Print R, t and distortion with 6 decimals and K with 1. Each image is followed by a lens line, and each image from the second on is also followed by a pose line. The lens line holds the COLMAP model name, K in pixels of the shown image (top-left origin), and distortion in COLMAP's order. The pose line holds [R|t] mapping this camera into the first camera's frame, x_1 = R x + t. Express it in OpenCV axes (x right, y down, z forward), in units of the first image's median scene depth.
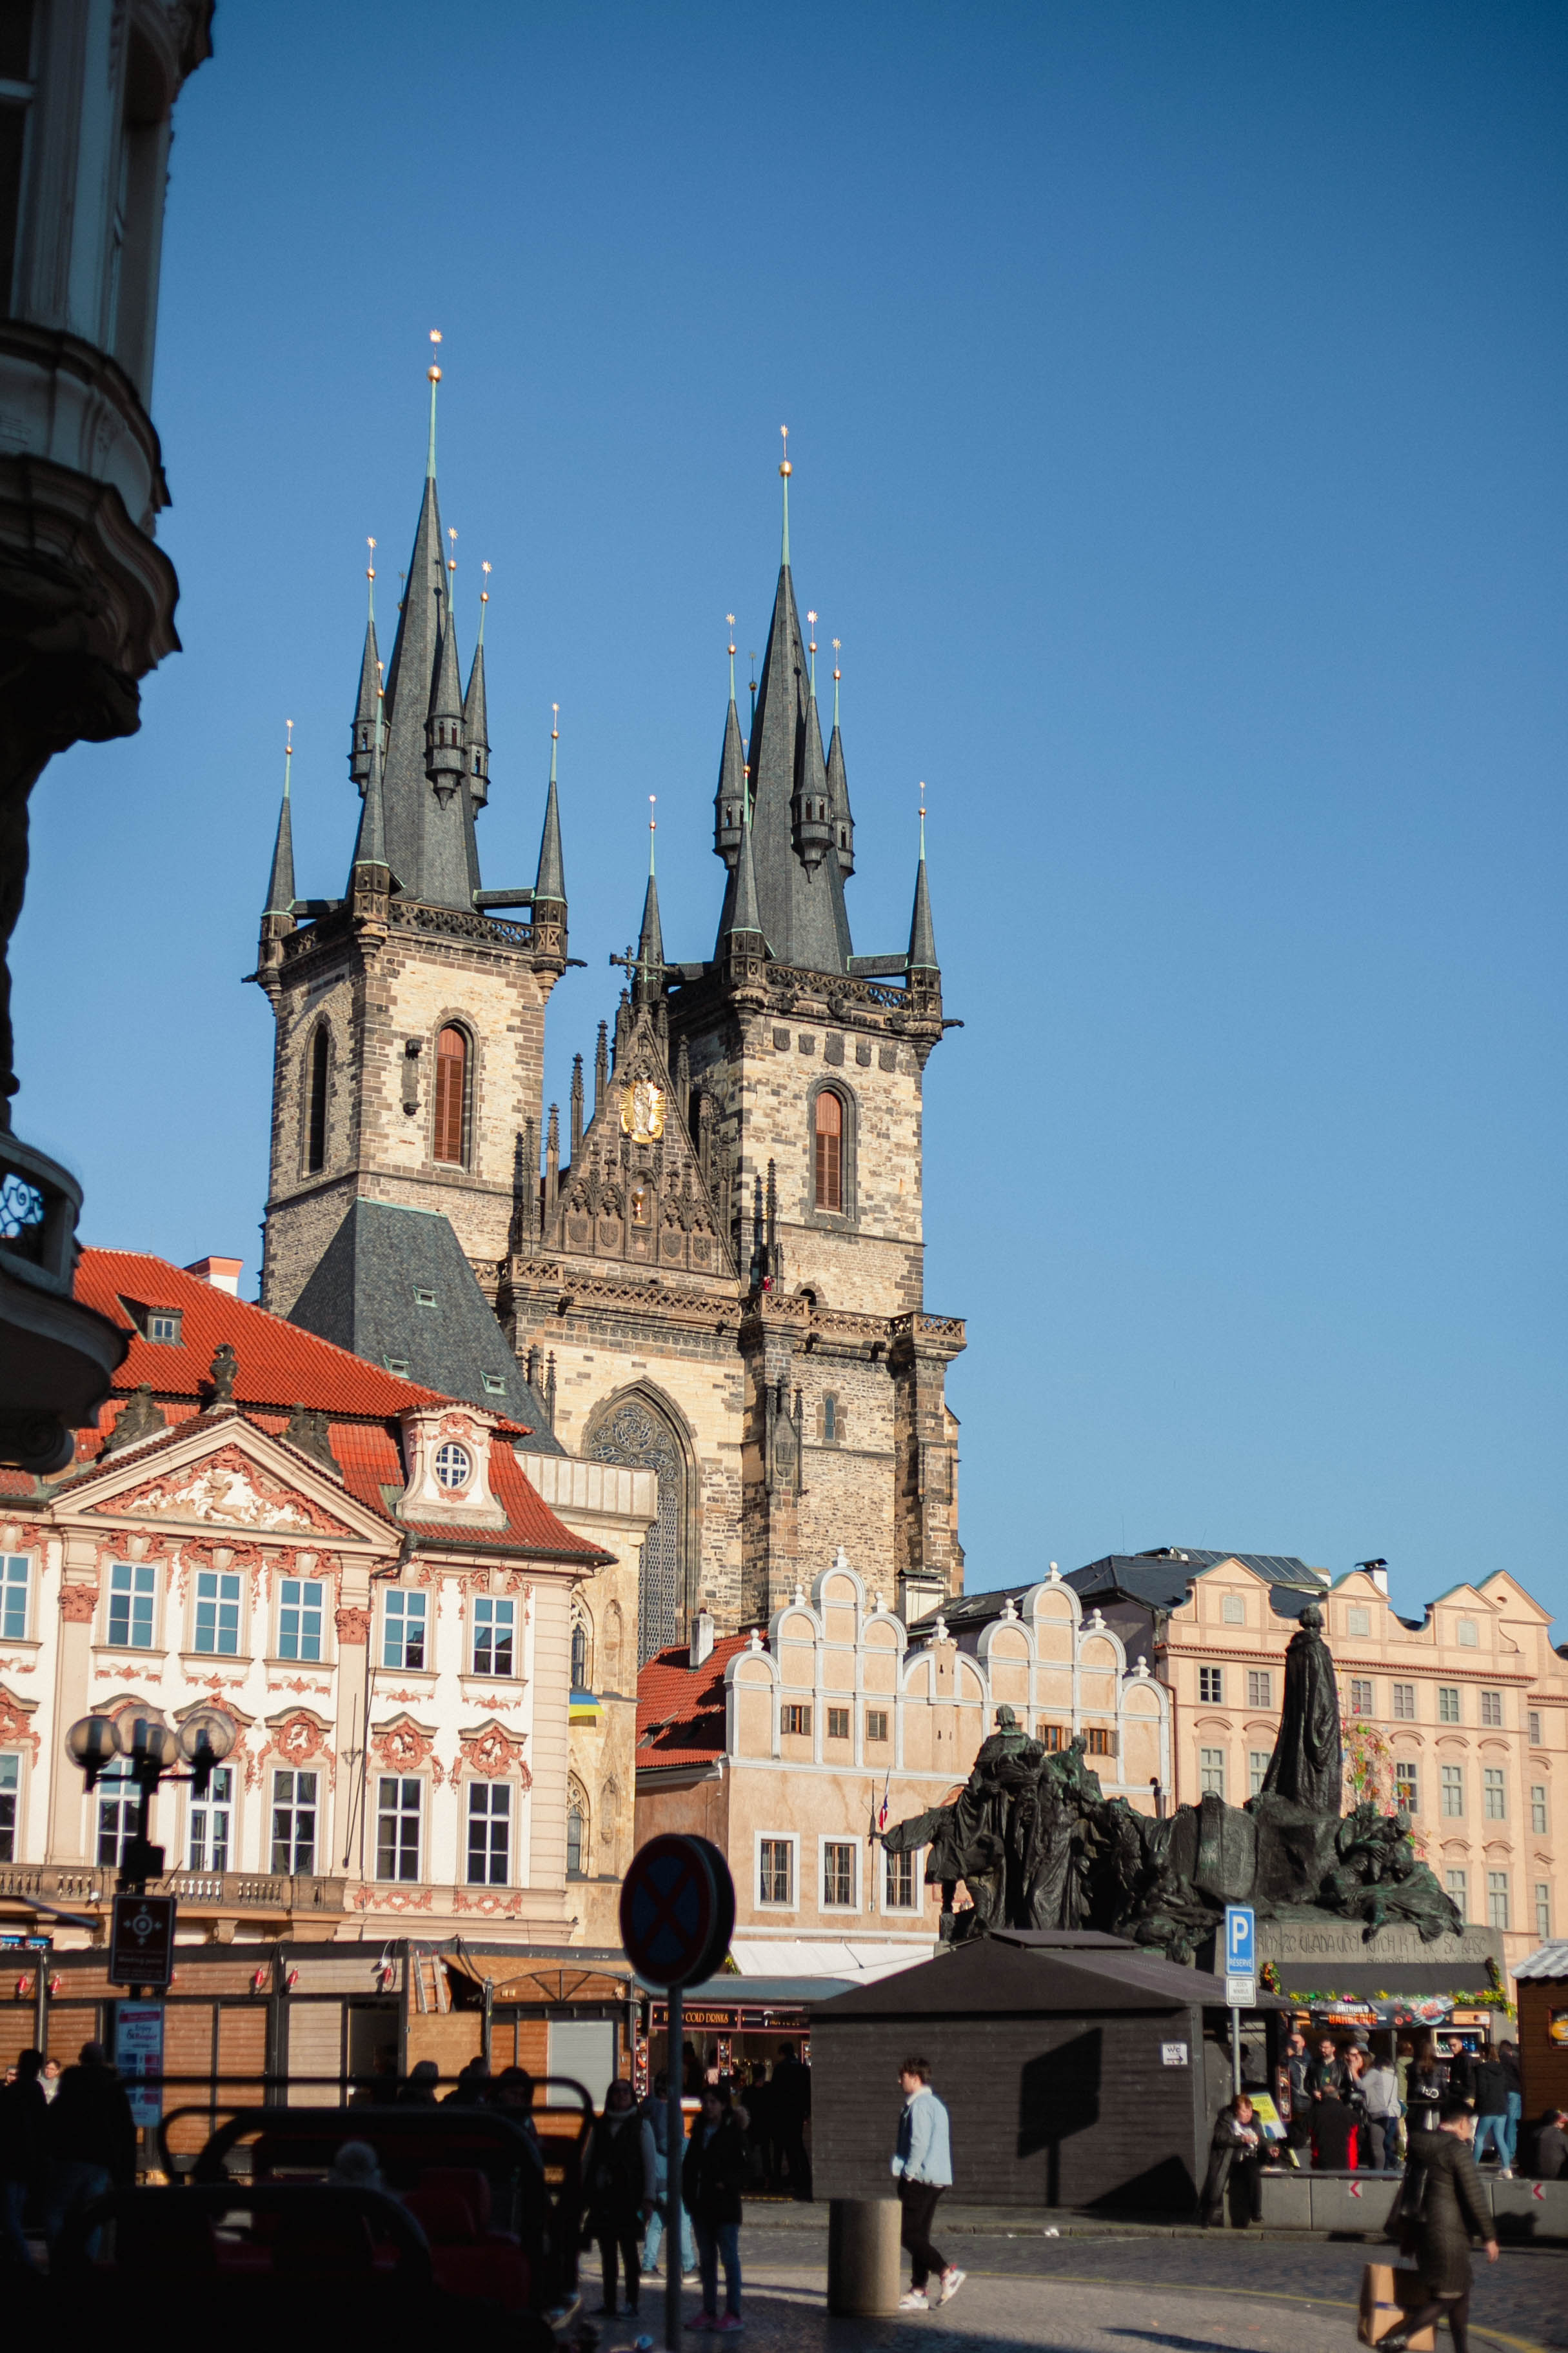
lens RADIAL K [[3584.3, 0, 791.9], [0, 3584.3, 1182.4], [0, 0, 1]] dist [-0.093826, -0.058419]
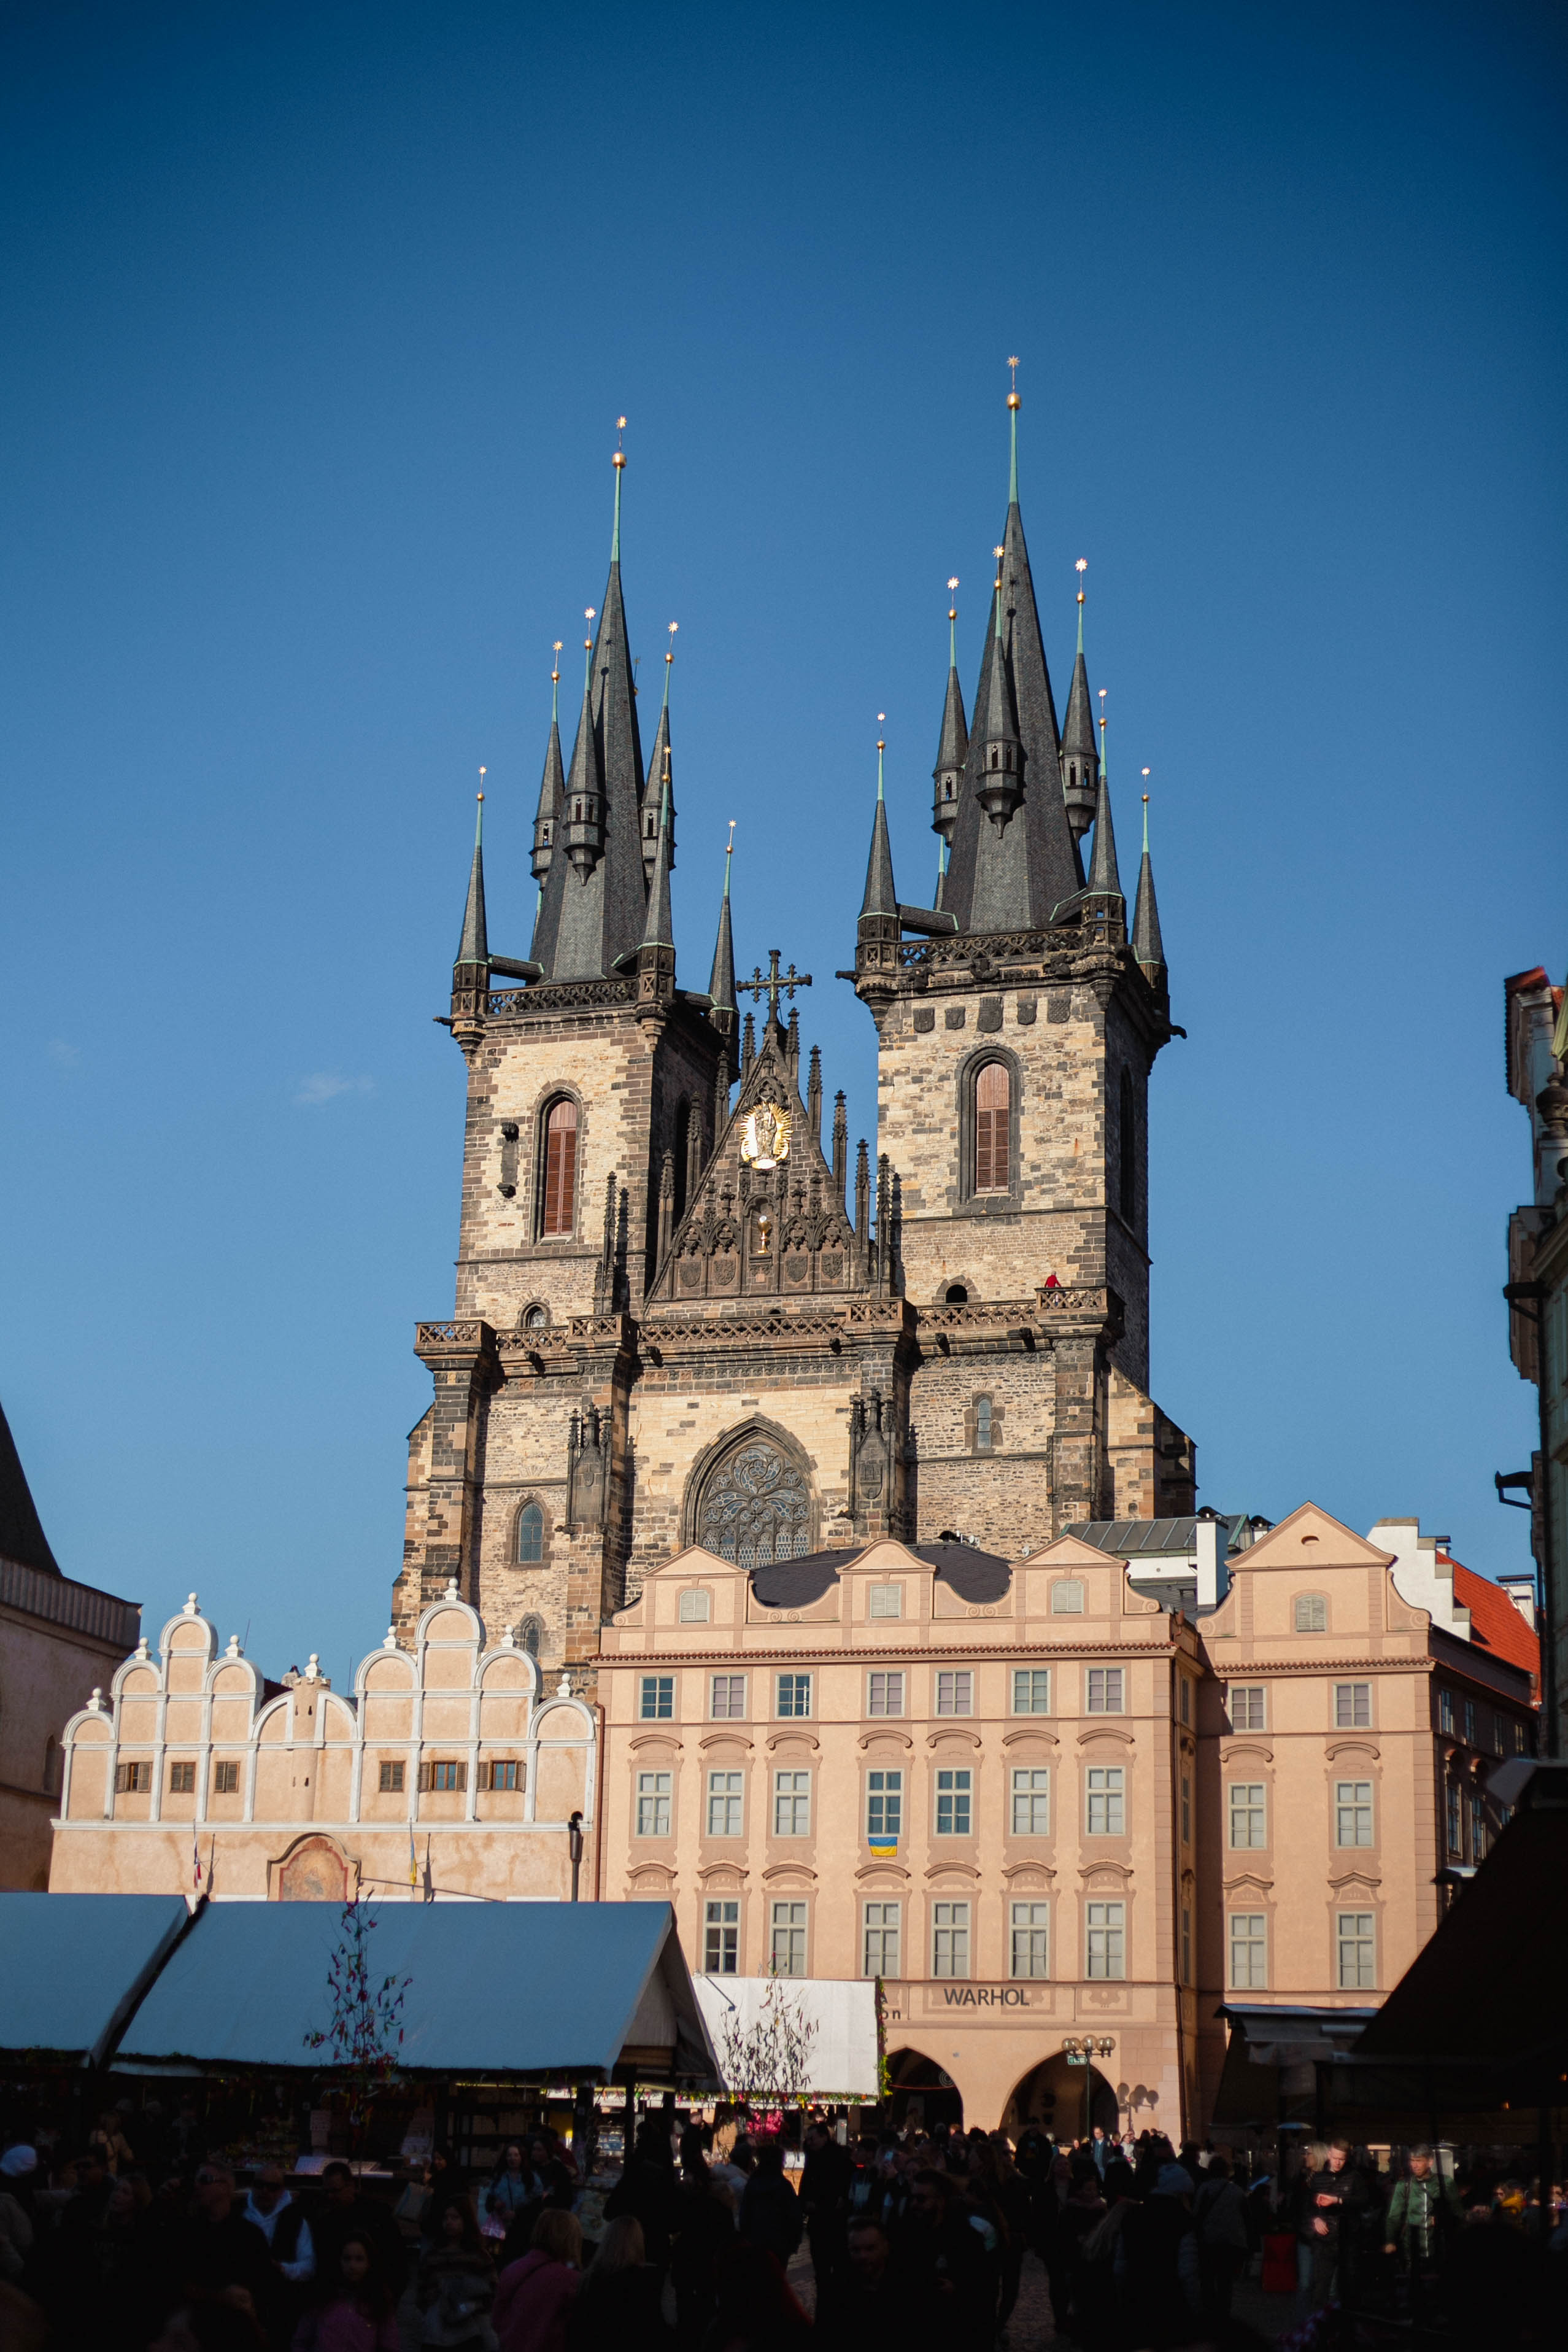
lens RADIAL K [[3410.4, 0, 784.0], [0, 3410.4, 1176.0], [0, 0, 1]] dist [-0.094289, -0.014431]
pose [[0.630011, -0.206434, -0.748646, 0.684989], [0.173256, 0.977087, -0.123624, 0.111164], [0.757013, -0.051823, 0.651342, 0.447697]]
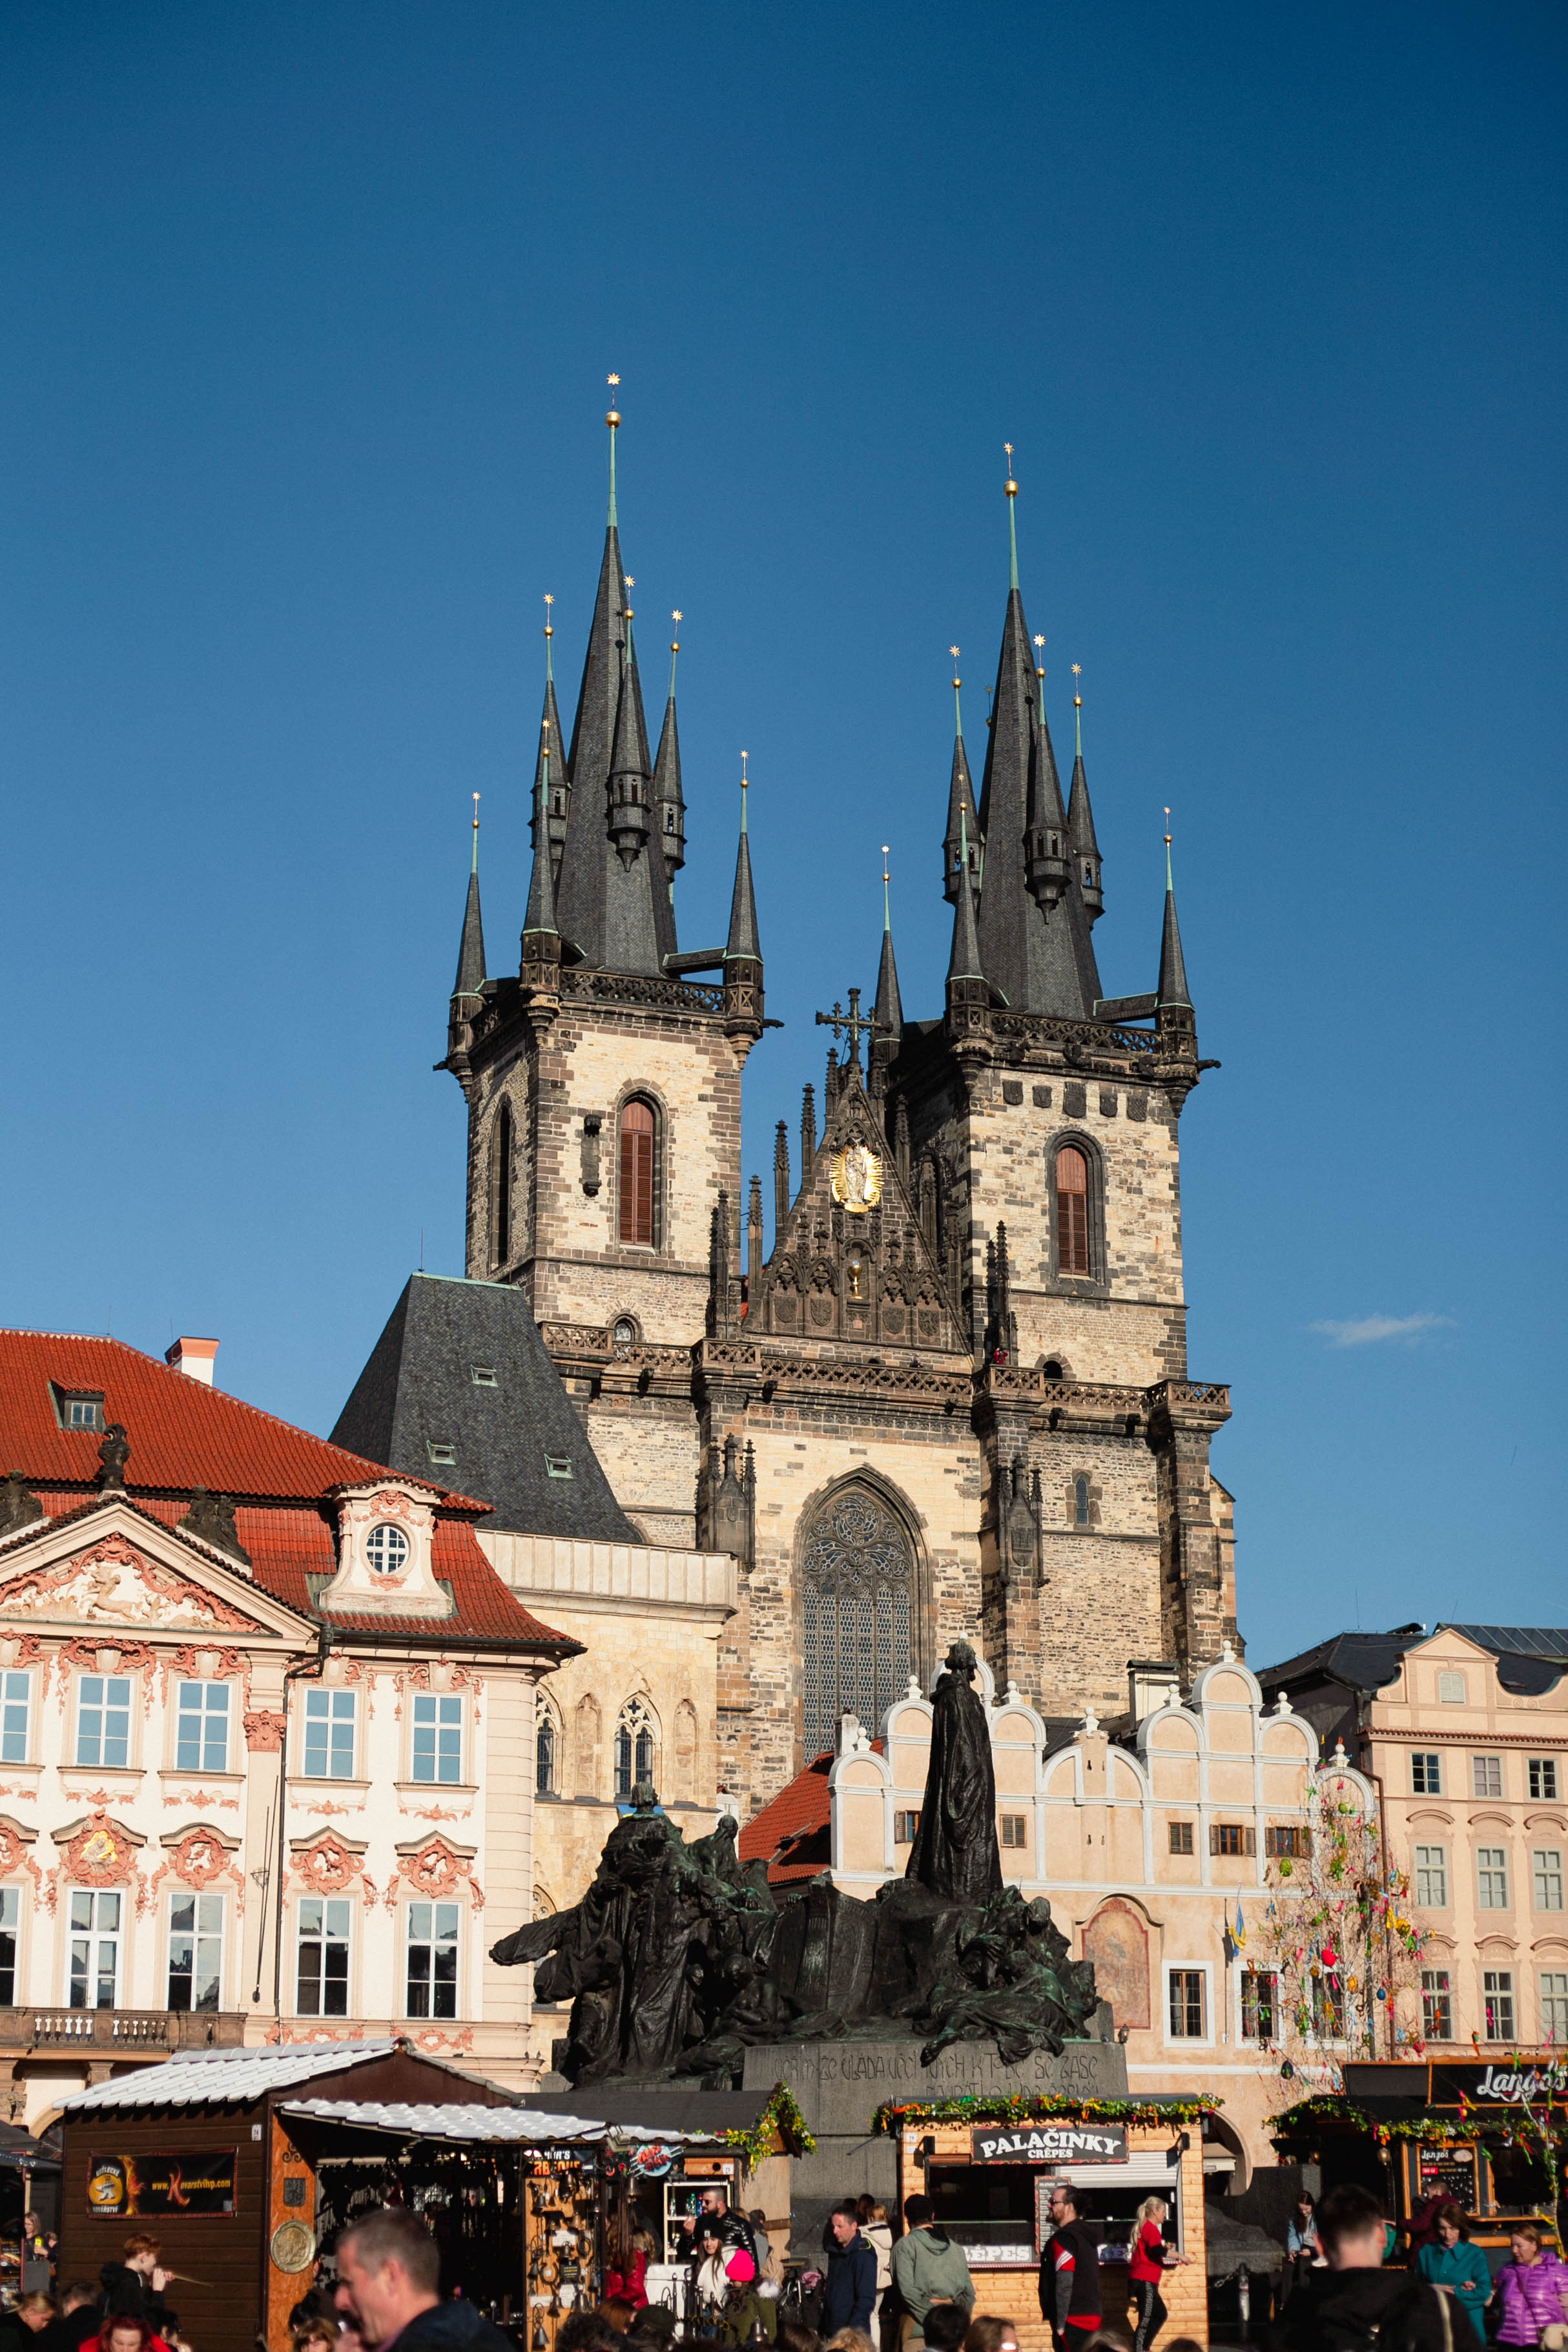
lens RADIAL K [[3590.8, 0, 784.0], [0, 3590.8, 1176.0], [0, 0, 1]] dist [-0.093350, -0.030515]
pose [[0.981418, -0.064116, -0.180851, 0.116330], [0.056882, 0.997370, -0.044912, 0.021720], [0.183255, 0.033790, 0.982485, 0.091175]]
